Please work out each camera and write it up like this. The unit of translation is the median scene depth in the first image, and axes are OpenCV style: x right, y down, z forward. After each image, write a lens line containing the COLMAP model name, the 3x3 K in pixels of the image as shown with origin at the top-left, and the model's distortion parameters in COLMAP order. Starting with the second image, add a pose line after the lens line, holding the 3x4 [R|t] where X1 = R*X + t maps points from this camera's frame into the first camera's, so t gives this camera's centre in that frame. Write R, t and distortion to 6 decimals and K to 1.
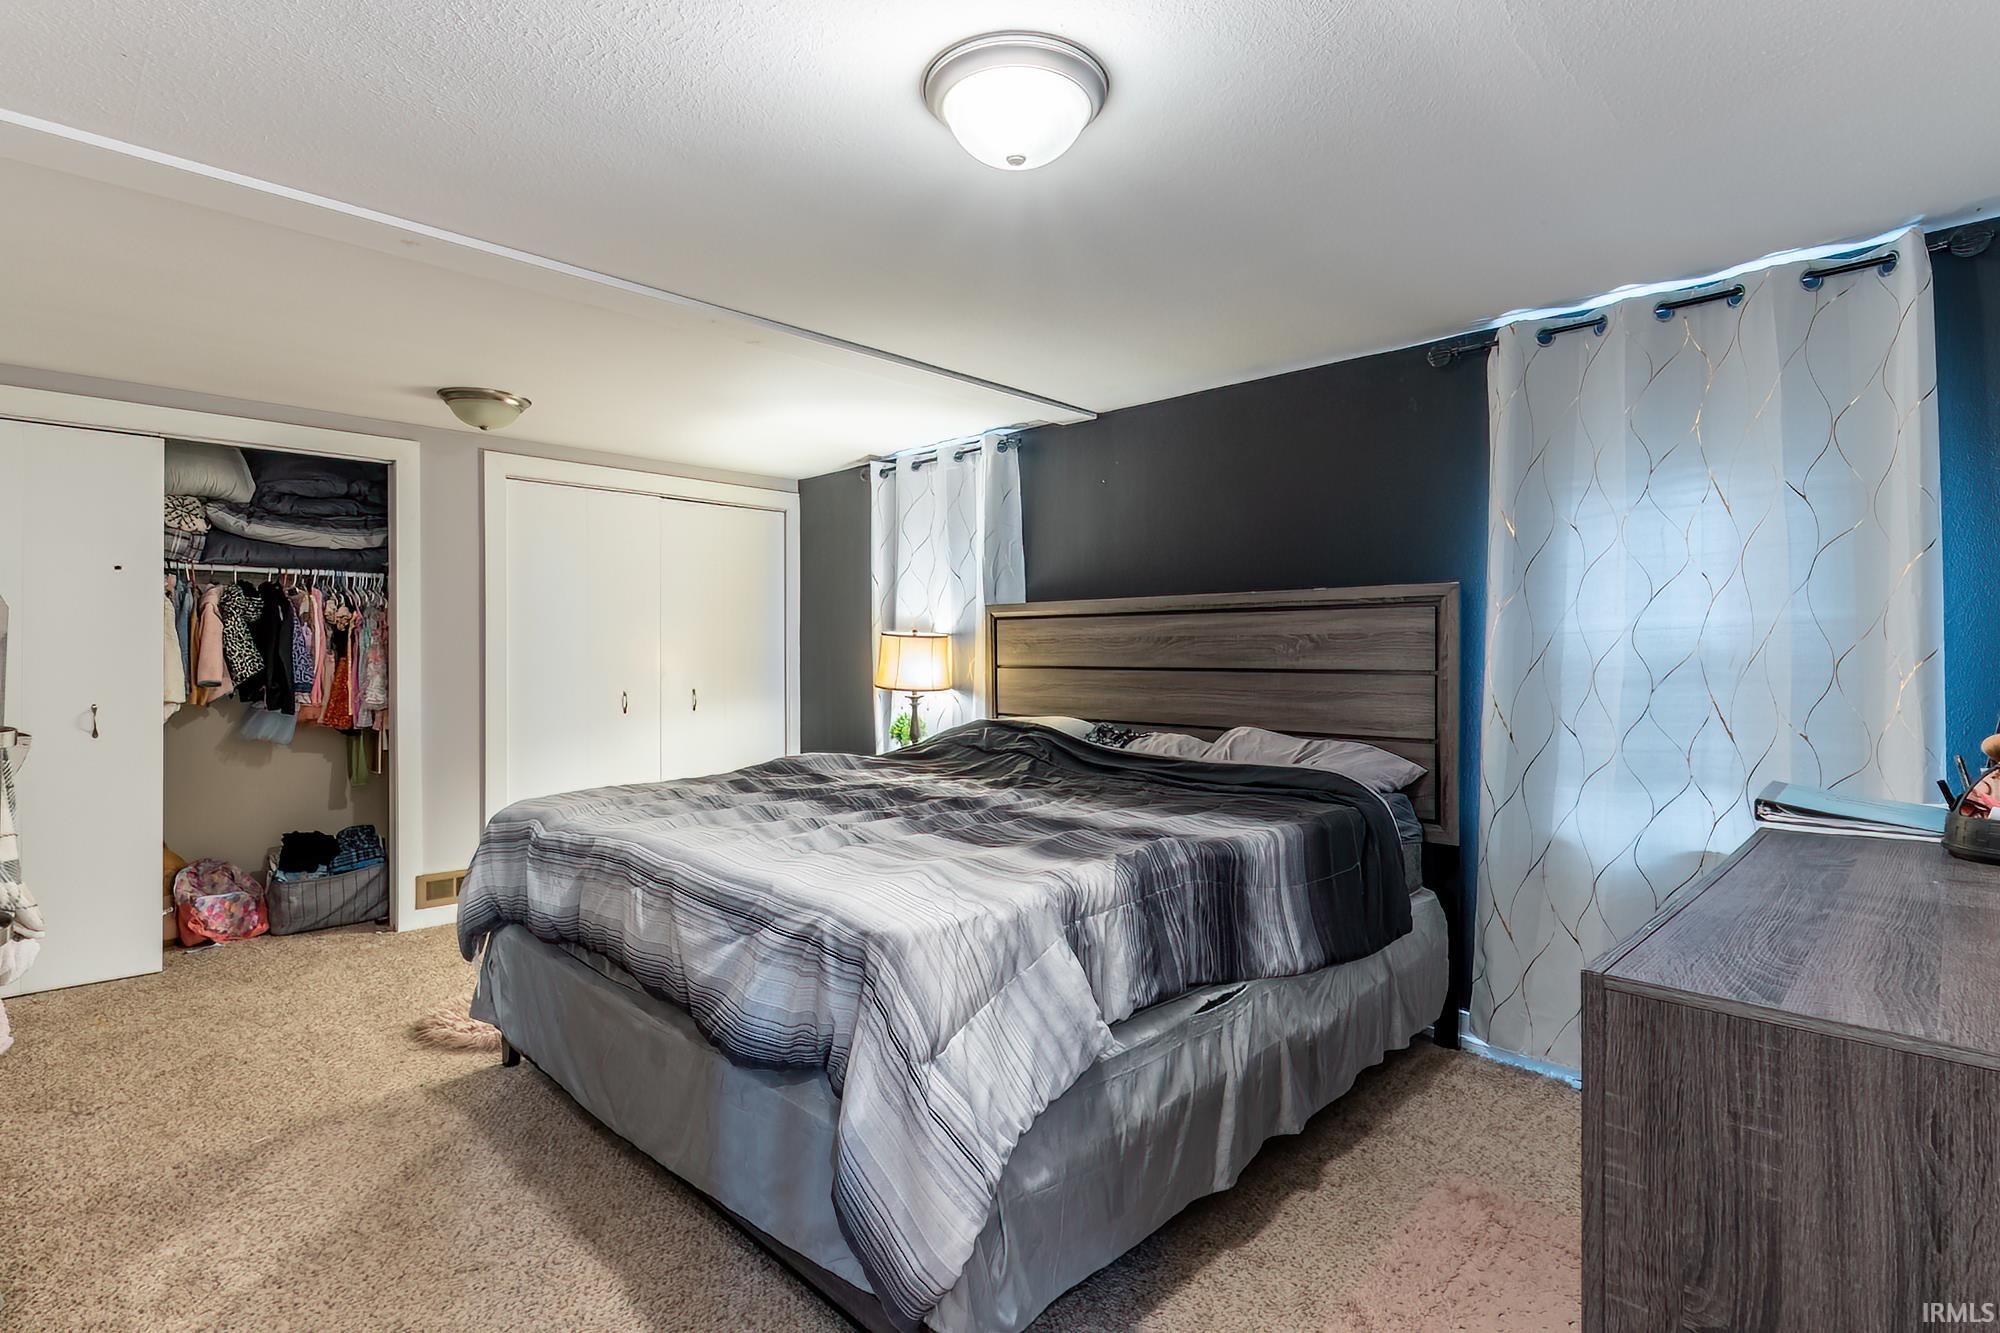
lens RADIAL K [[977.8, 0, 1012.9], [0, 977.8, 658.1], [0, 0, 1]] dist [-0.003499, 0.000452]
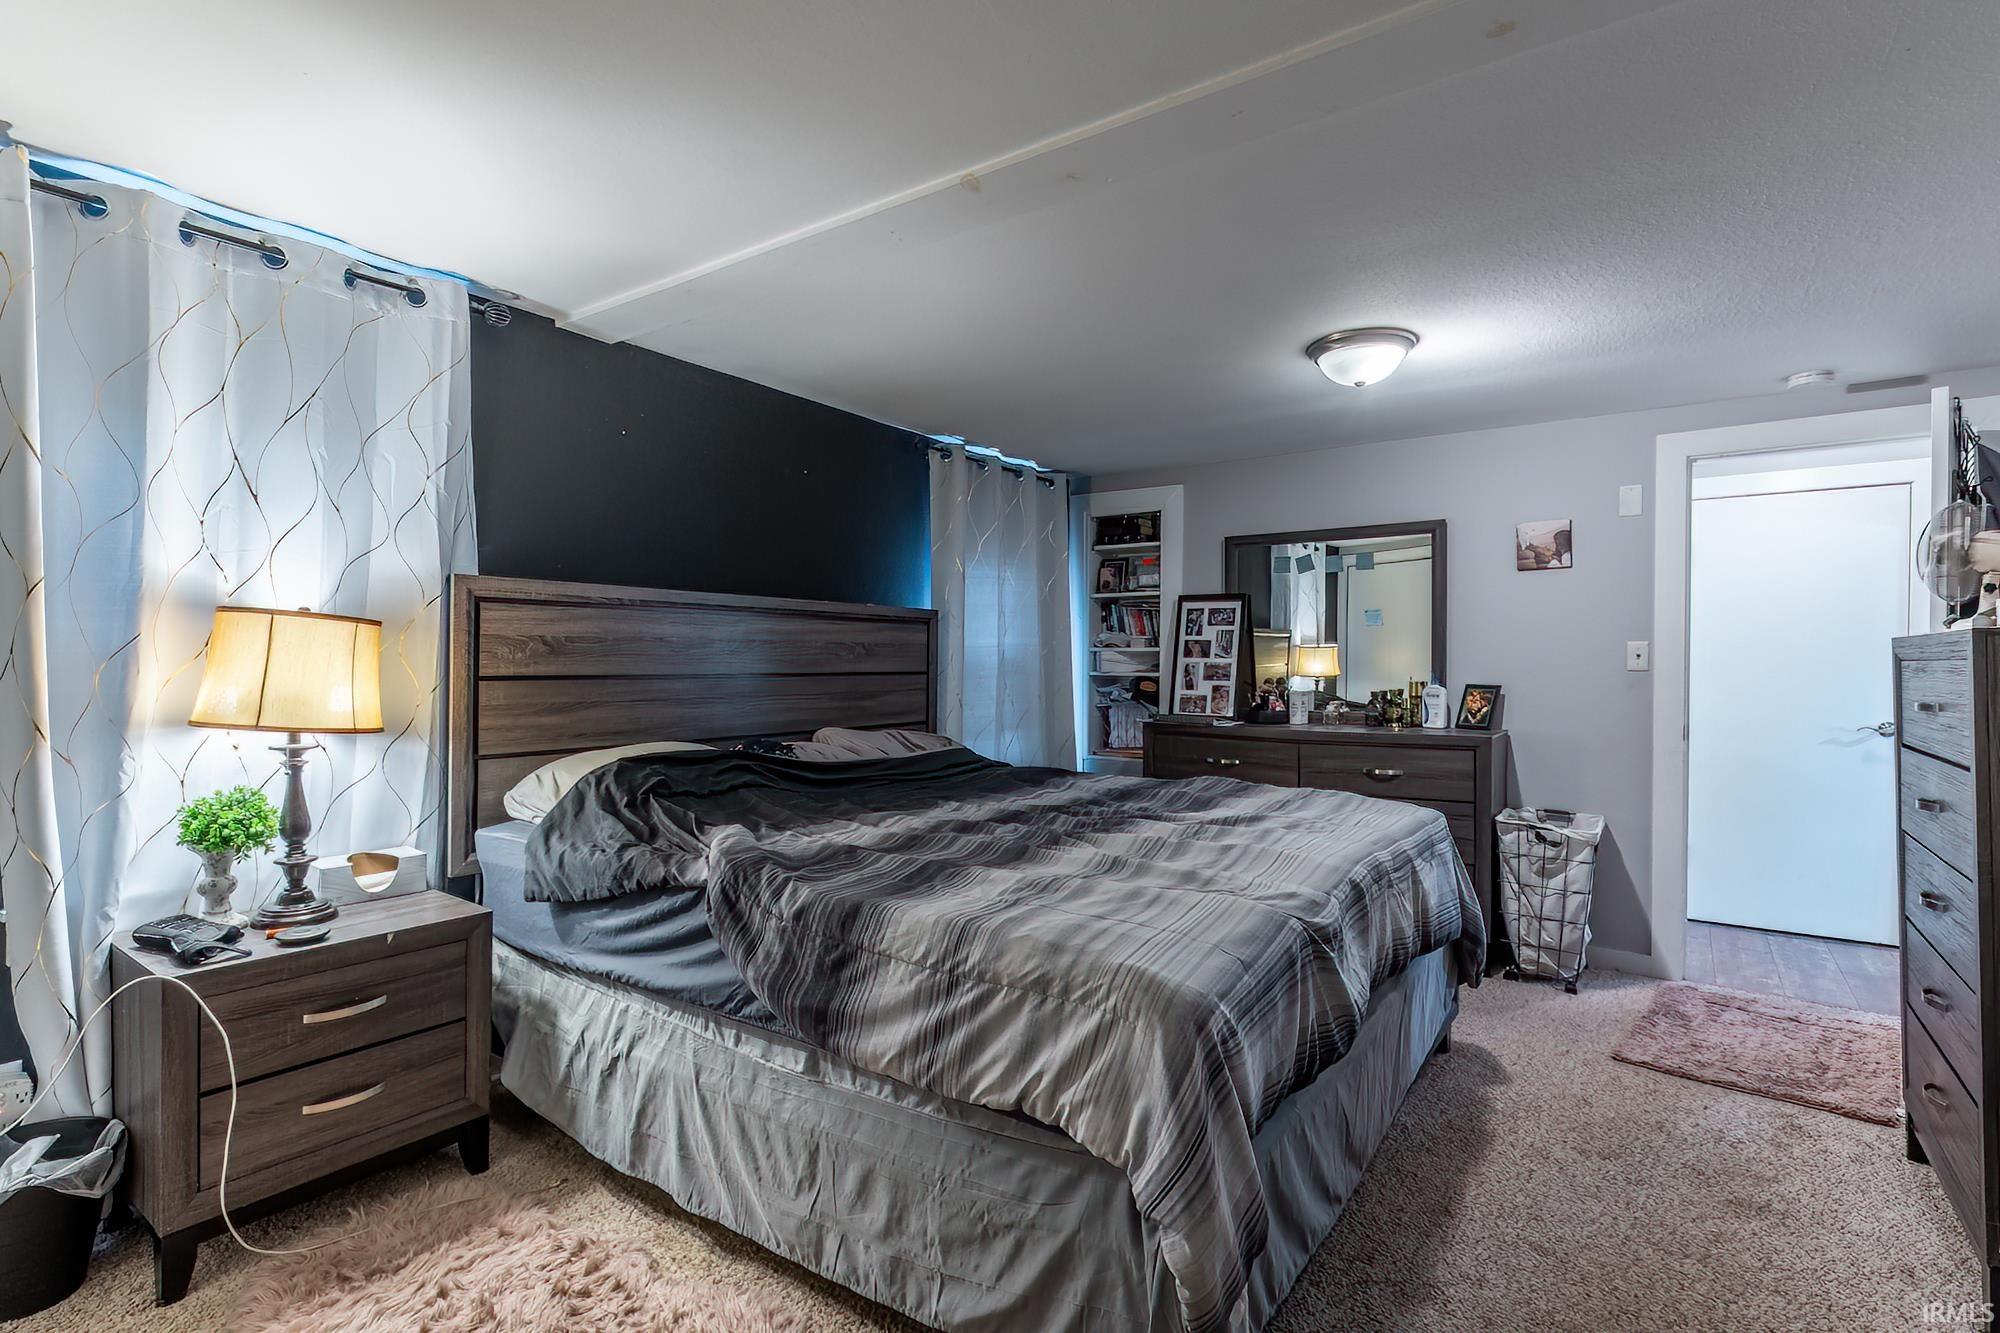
lens RADIAL K [[977.8, 0, 1012.9], [0, 977.8, 658.1], [0, 0, 1]] dist [-0.003499, 0.000452]
pose [[-0.178997, 0.002710, 0.983846, -0.663063], [0.002557, 0.999994, -0.002290, -0.001905], [-0.983846, 0.002106, -0.179003, 0.786285]]
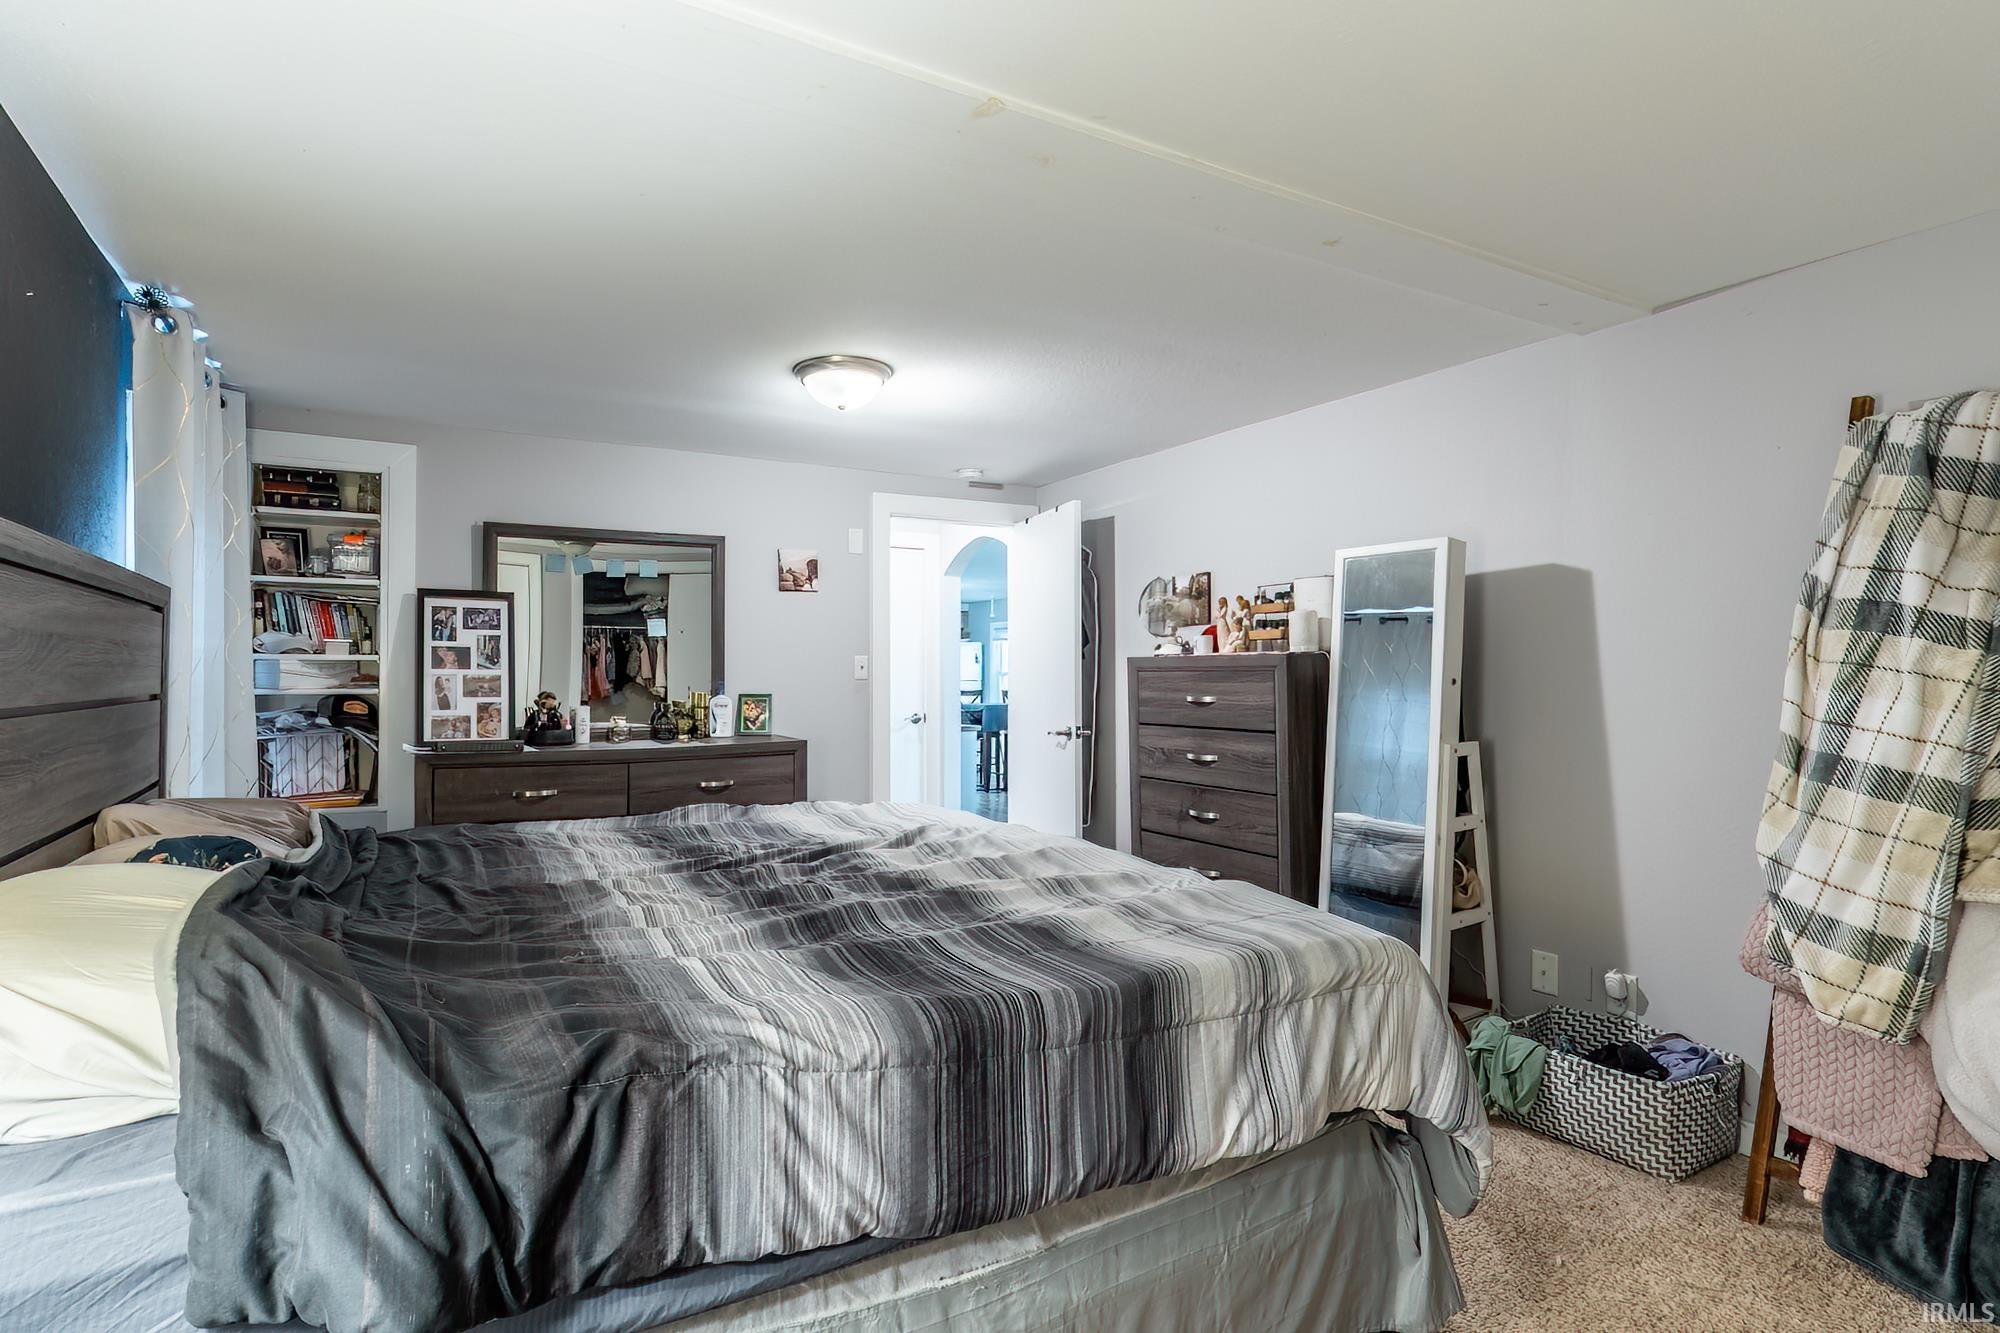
lens RADIAL K [[961.1, 0, 995.5], [0, 961.1, 642.5], [0, 0, 1]] dist [0.001789, 0.000049]
pose [[-0.962244, 0.009852, 0.272011, -0.299923], [0.003011, 0.999669, -0.025556, -0.004507], [-0.272172, -0.023773, -0.961955, 1.095269]]
